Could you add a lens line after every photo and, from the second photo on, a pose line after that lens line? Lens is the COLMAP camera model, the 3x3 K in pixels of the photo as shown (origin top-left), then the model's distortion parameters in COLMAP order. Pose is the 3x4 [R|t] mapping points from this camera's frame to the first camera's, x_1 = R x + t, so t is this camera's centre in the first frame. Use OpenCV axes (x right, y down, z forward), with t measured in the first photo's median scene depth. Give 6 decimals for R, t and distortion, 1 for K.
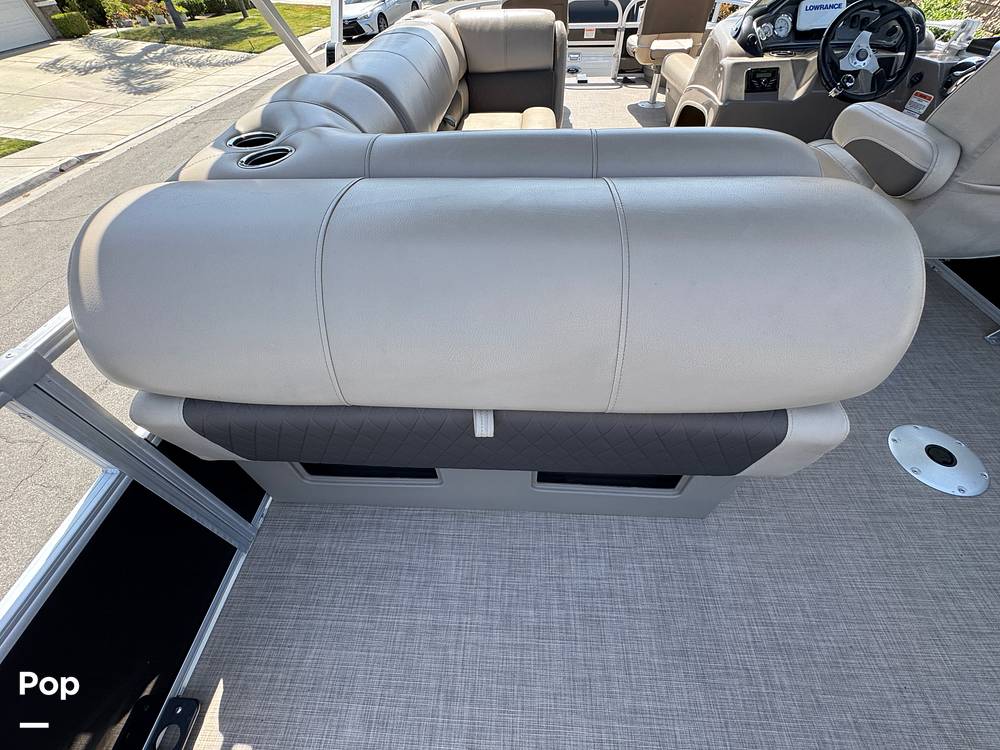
lens RADIAL K [[402.2, 0, 501.6], [0, 402.2, 372.6], [0, 0, 1]] dist [-0.003181, 0.000239]
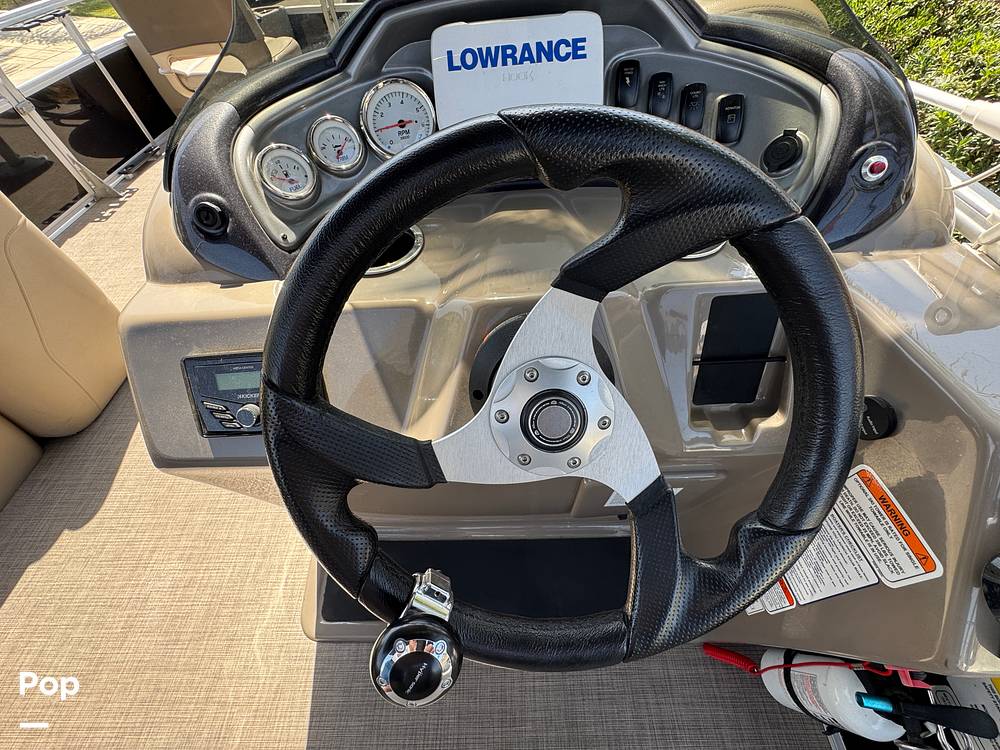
lens RADIAL K [[402.2, 0, 501.6], [0, 402.2, 372.6], [0, 0, 1]] dist [-0.003181, 0.000239]
pose [[0.998054, -0.055139, 0.029126, 0.751664], [0.052760, 0.995637, 0.076965, -0.712853], [-0.033243, -0.075279, 0.996608, 0.714469]]
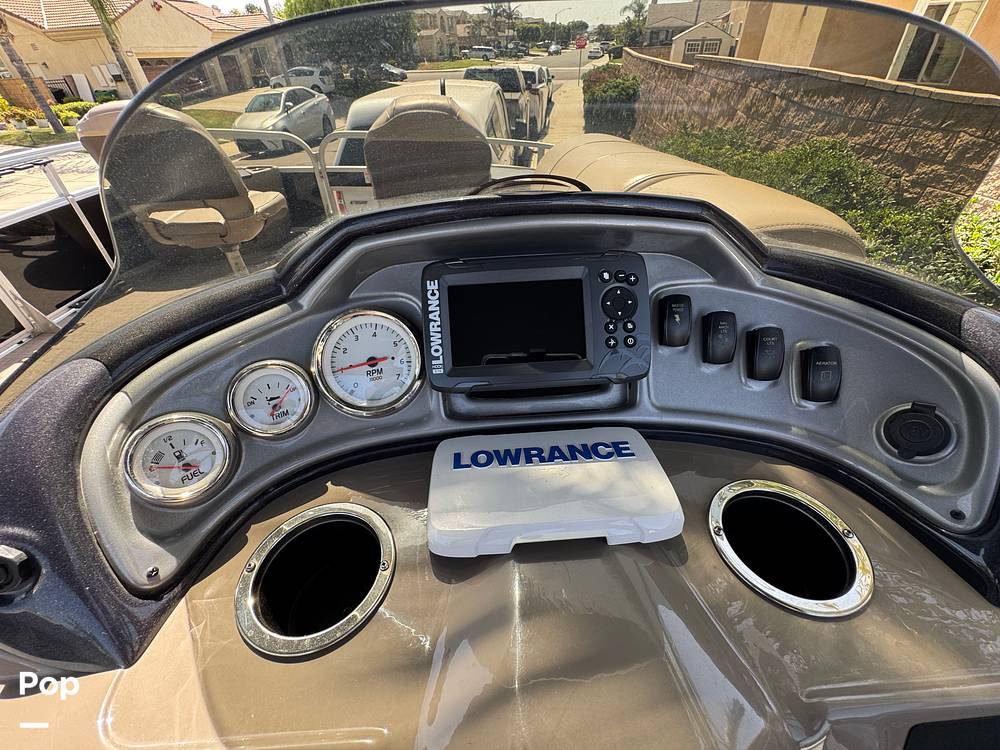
lens RADIAL K [[404.5, 0, 500.0], [0, 404.5, 375.0], [0, 0, 1]] dist [-0.000381, 0.000353]
pose [[0.993337, -0.044206, 0.106429, 0.741967], [0.062094, 0.983289, -0.171133, -0.820613], [-0.097085, 0.176601, 0.979483, 0.803429]]
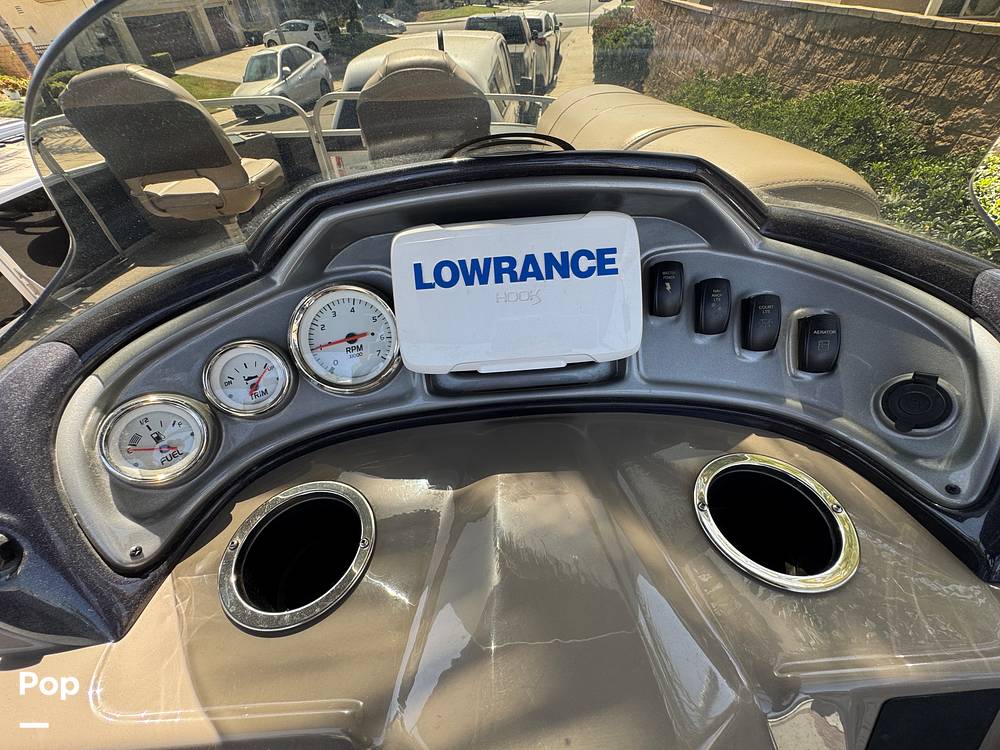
lens RADIAL K [[405.6, 0, 500.0], [0, 405.6, 375.0], [0, 0, 1]] dist [-0.000395, 0.000364]
pose [[0.994707, -0.067157, 0.077766, 0.755634], [0.074581, 0.992499, -0.096869, -0.823349], [-0.070677, 0.102156, 0.992254, 0.807046]]
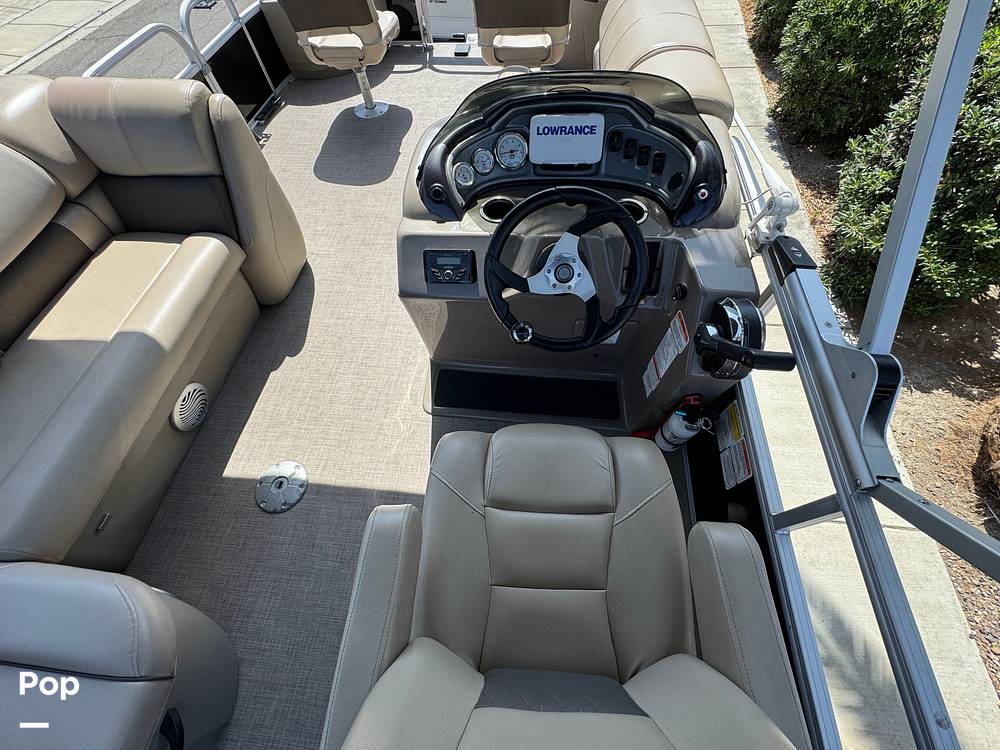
lens RADIAL K [[402.2, 0, 501.6], [0, 402.2, 372.6], [0, 0, 1]] dist [-0.003181, 0.000239]
pose [[0.998805, 0.037363, -0.031500, 0.717325], [-0.030338, 0.979383, 0.199721, -0.658989], [0.038313, -0.198526, 0.979346, 0.343697]]
